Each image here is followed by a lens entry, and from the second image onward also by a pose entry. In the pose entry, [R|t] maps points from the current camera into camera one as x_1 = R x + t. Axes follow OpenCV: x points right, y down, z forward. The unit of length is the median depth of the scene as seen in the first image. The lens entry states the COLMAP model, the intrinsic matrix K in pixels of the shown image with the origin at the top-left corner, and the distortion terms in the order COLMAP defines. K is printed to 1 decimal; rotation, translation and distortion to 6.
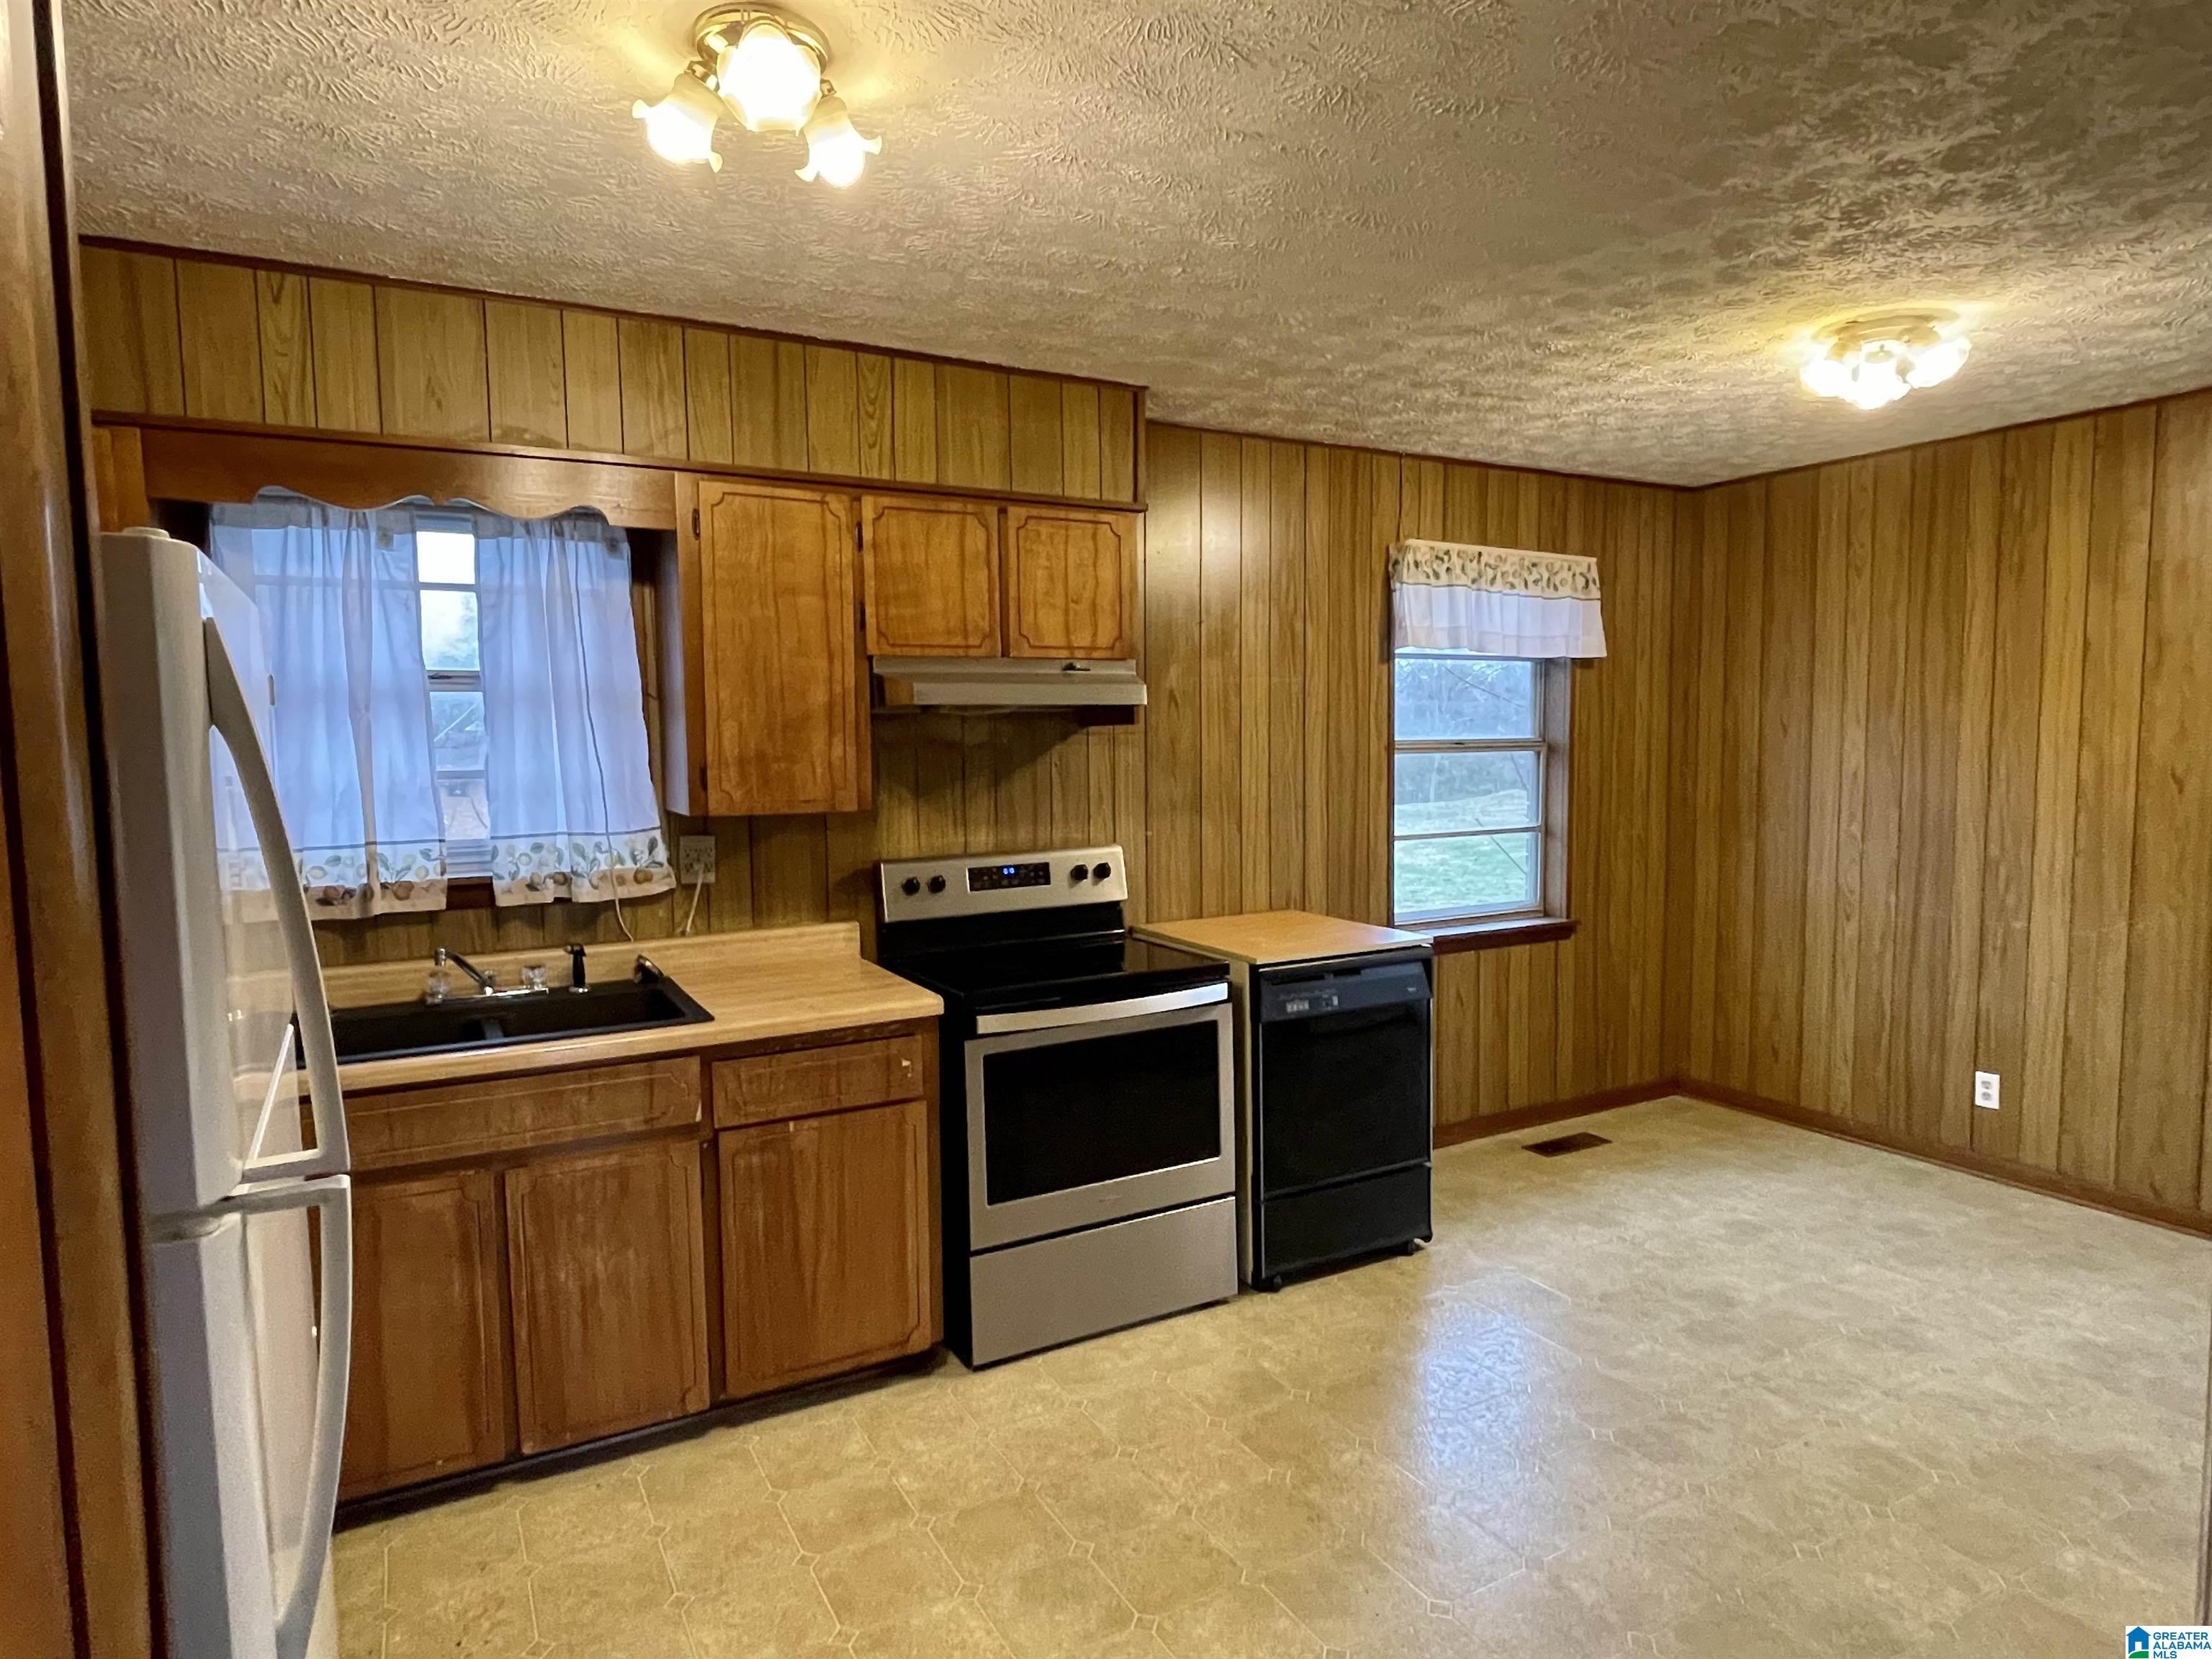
lens RADIAL K [[1261.2, 0, 1103.3], [0, 1261.2, 840.1], [0, 0, 1]] dist [0.004172, -0.001370]
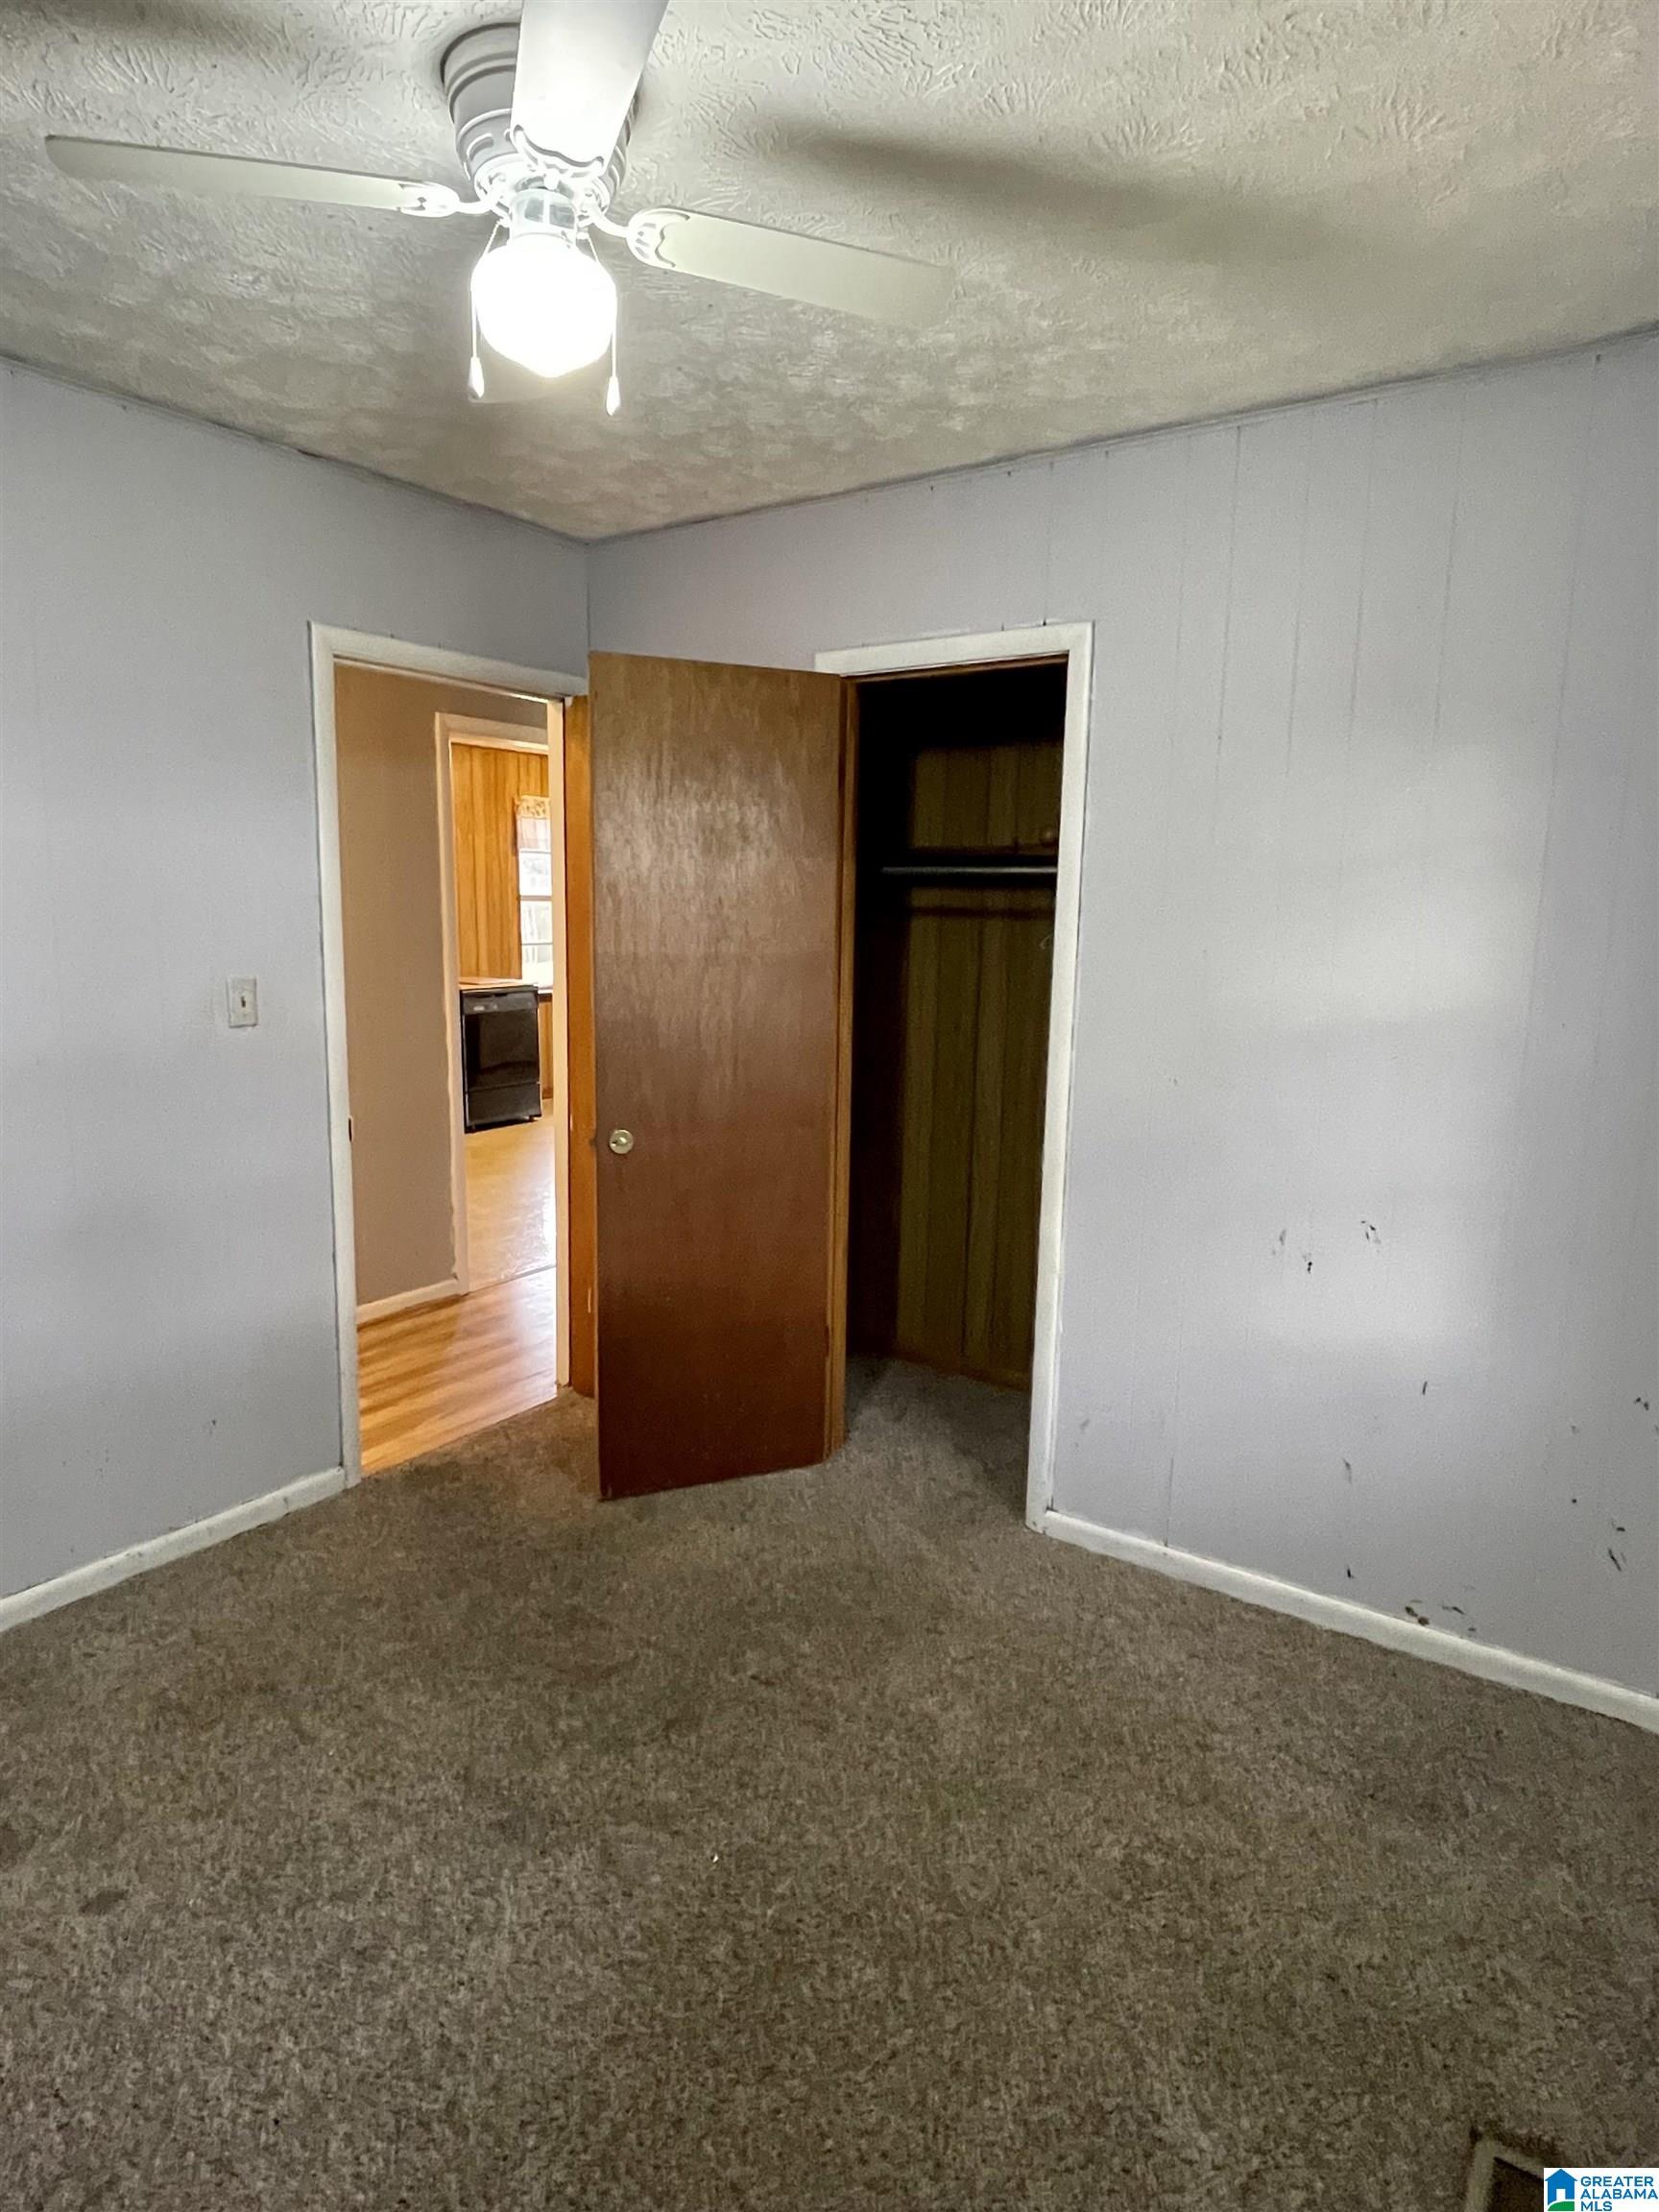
lens RADIAL K [[1261.2, 0, 818.9], [0, 1261.2, 1118.8], [0, 0, 1]] dist [0.004172, -0.001370]
pose [[0.902257, -0.045364, 0.428806, -0.228962], [0.005317, 0.995545, 0.094132, 0.094394], [-0.431166, -0.082652, 0.898479, -1.095437]]
